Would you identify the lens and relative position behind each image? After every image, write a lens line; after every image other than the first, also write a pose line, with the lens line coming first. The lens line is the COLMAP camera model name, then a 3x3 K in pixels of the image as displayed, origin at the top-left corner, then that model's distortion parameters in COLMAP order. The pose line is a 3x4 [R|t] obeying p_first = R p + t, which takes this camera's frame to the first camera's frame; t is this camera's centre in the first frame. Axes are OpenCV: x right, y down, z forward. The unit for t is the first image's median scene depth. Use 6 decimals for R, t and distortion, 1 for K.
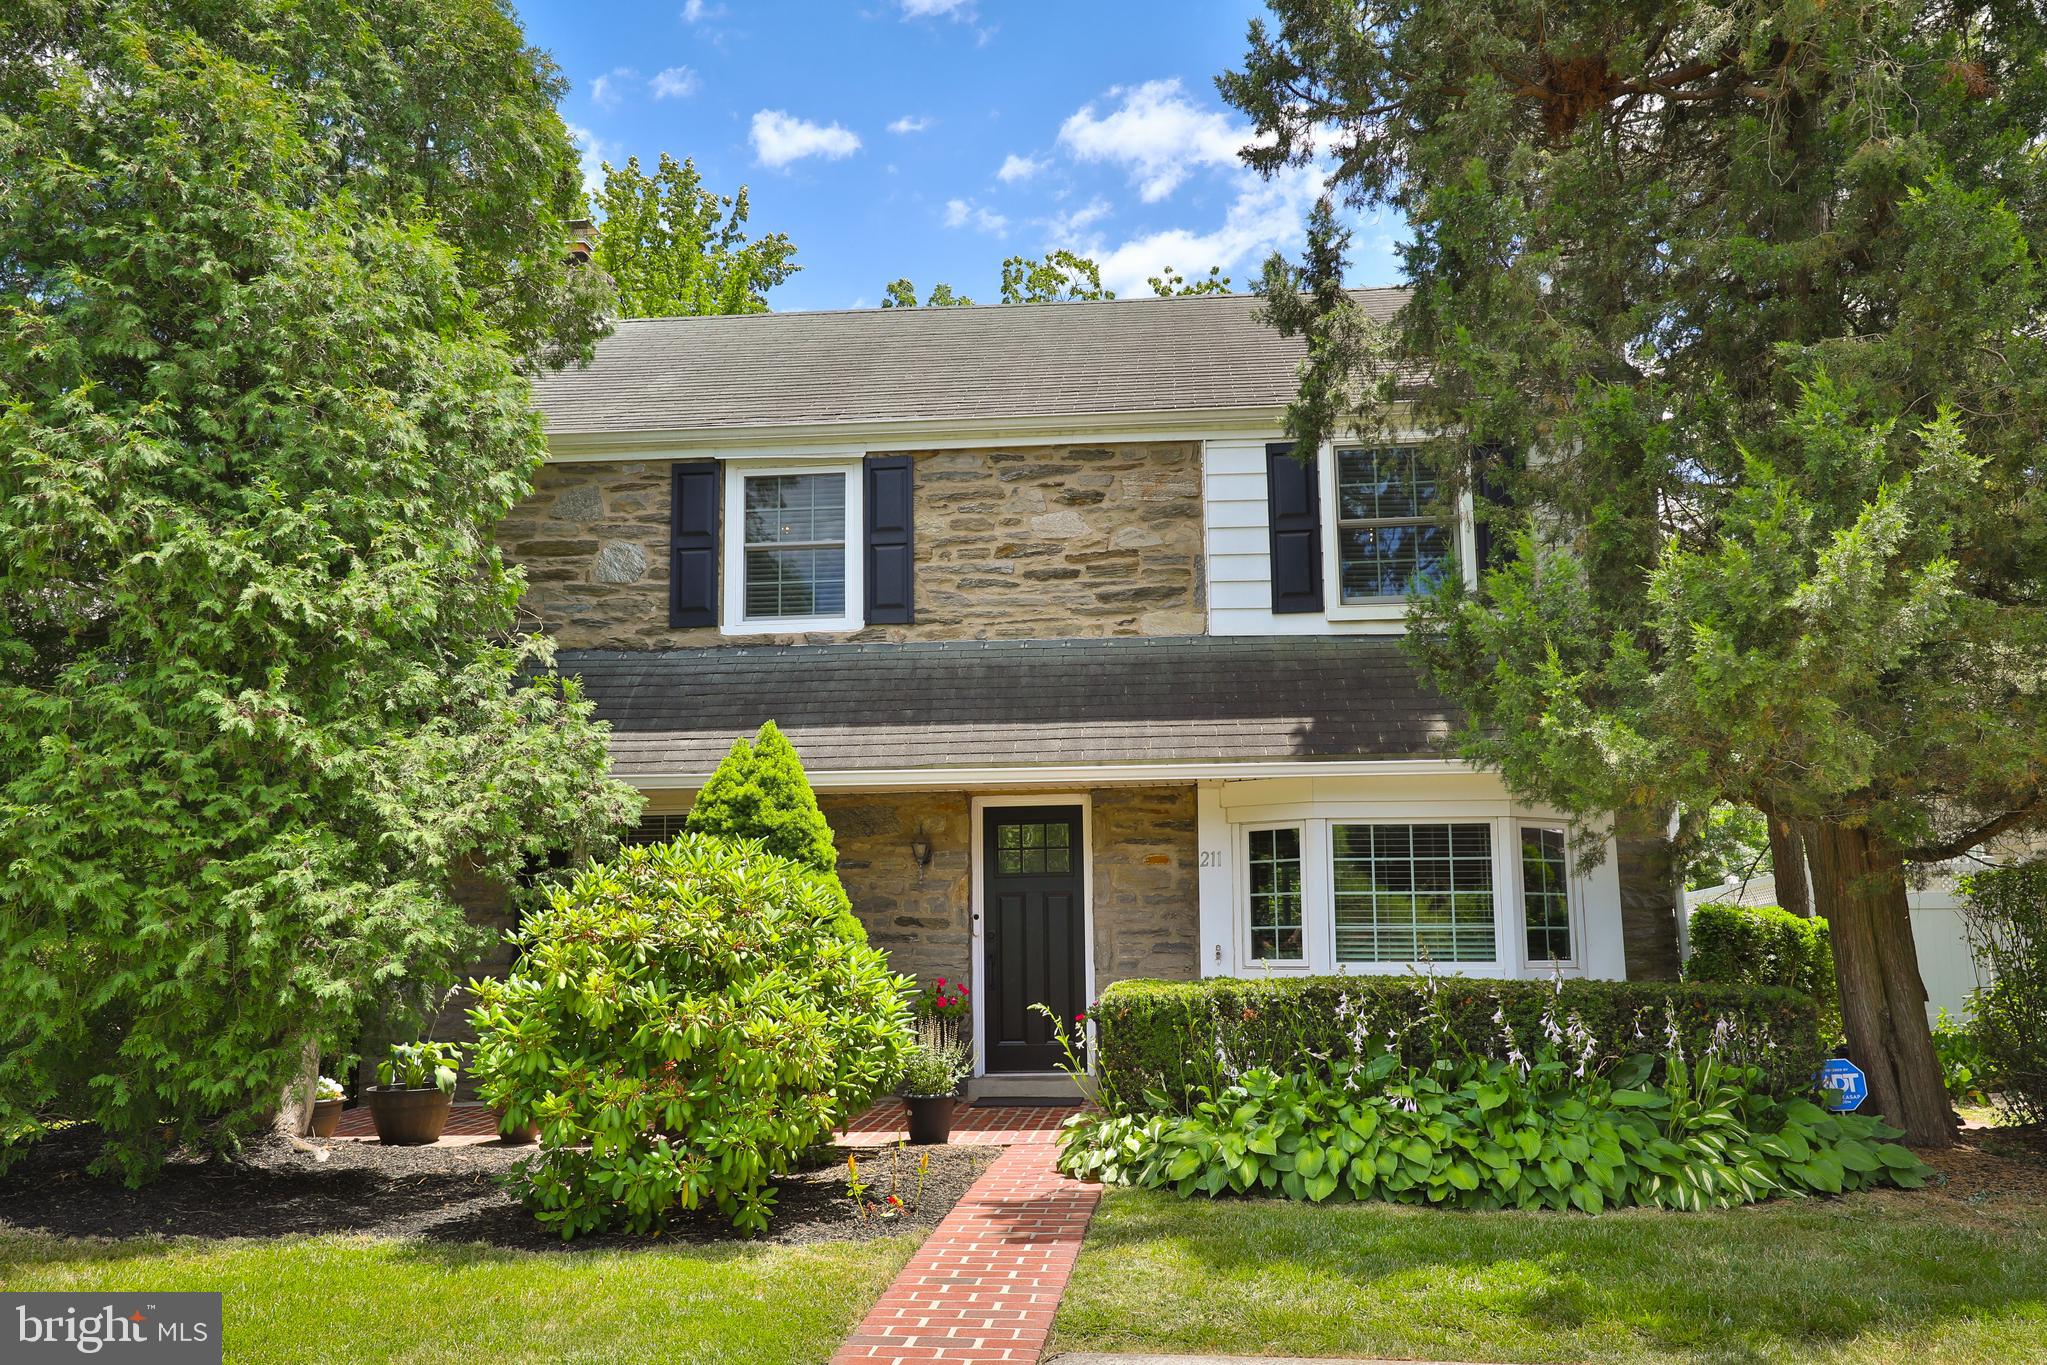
lens RADIAL K [[1519.3, 0, 1035.7], [0, 1519.3, 727.0], [0, 0, 1]] dist [-0.010344, -0.012283]
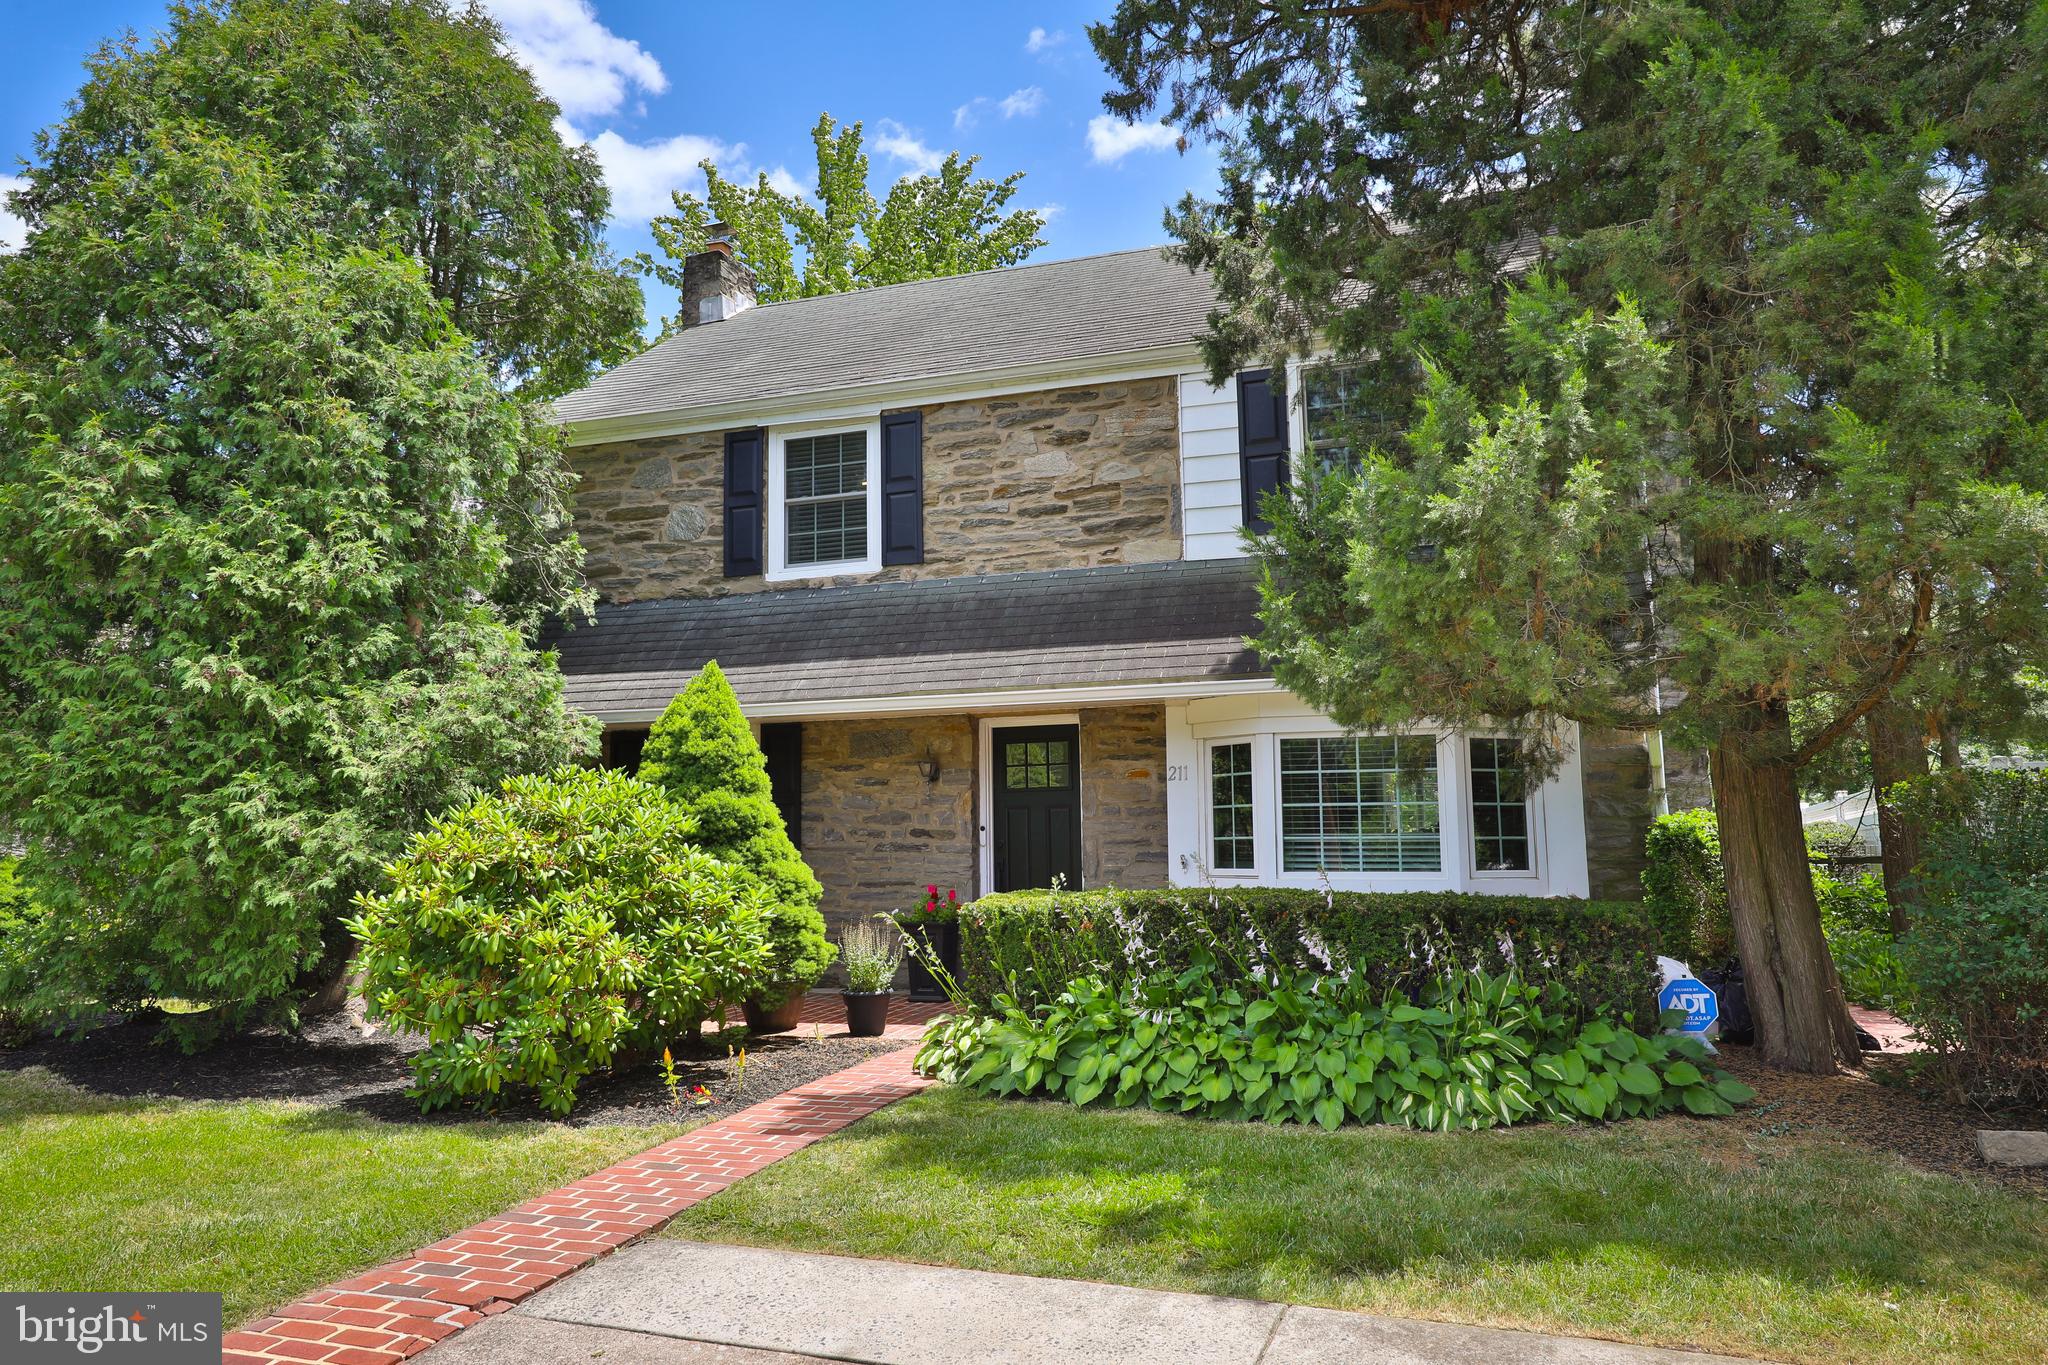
lens RADIAL K [[1383.8, 0, 1039.4], [0, 1383.8, 671.3], [0, 0, 1]] dist [-0.020137, -0.004199]
pose [[0.973229, -0.032172, -0.227574, 0.256698], [0.036851, 0.999187, 0.016341, -0.003430], [0.226863, -0.024290, 0.973624, 0.045660]]
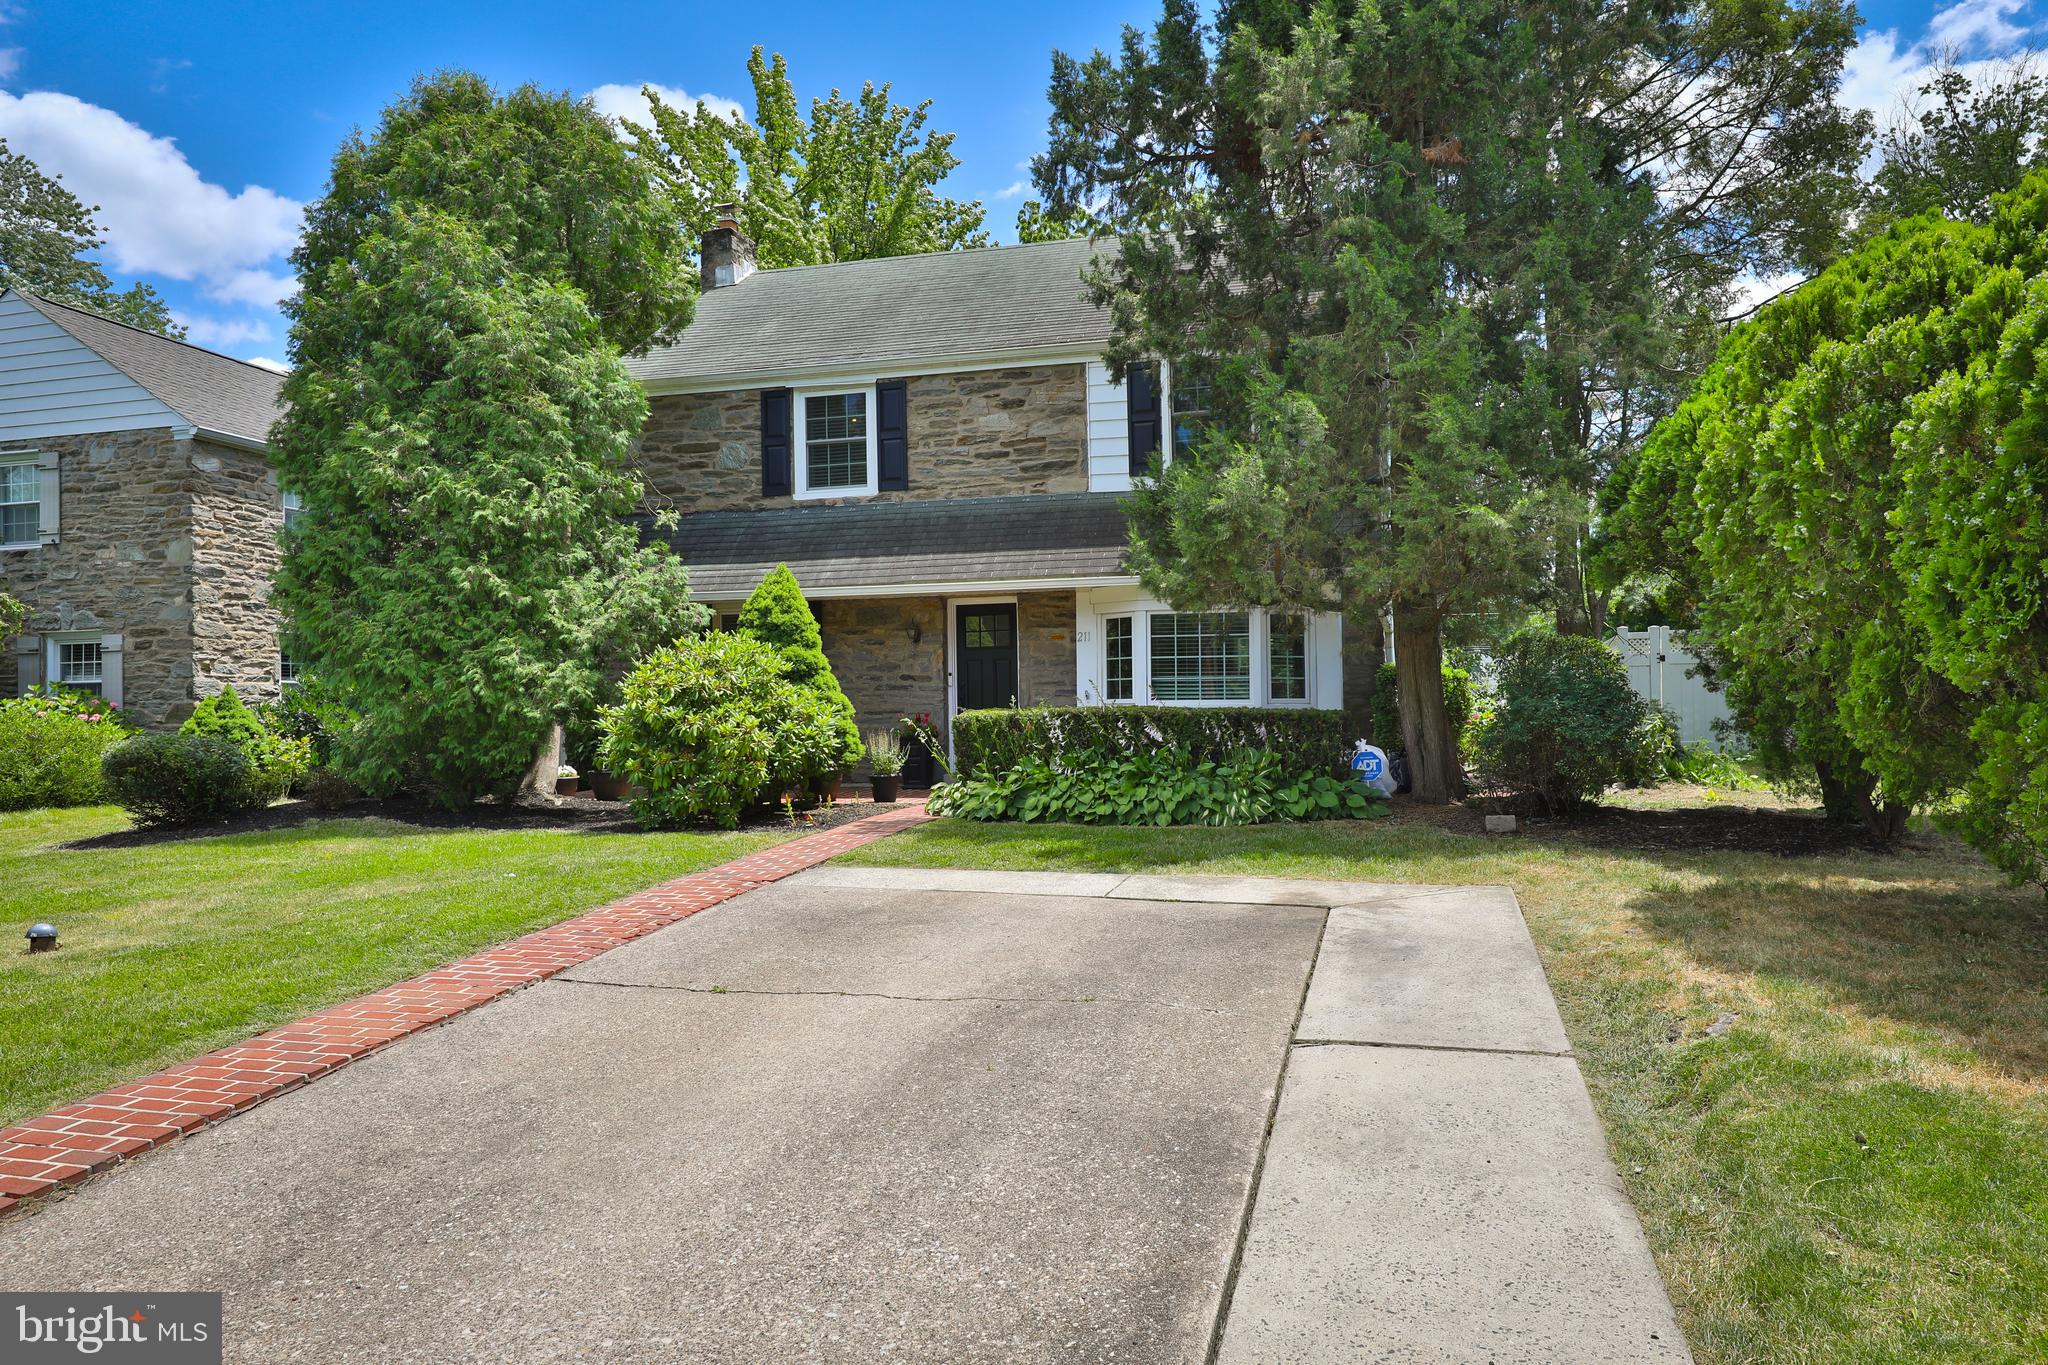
lens RADIAL K [[1302.7, 0, 1034.8], [0, 1302.7, 690.3], [0, 0, 1]] dist [0.005216, 0.006281]
pose [[0.985699, -0.006237, -0.168402, 0.311216], [0.028517, 0.991076, 0.130211, -0.038648], [0.166087, -0.133151, 0.977080, -0.369370]]
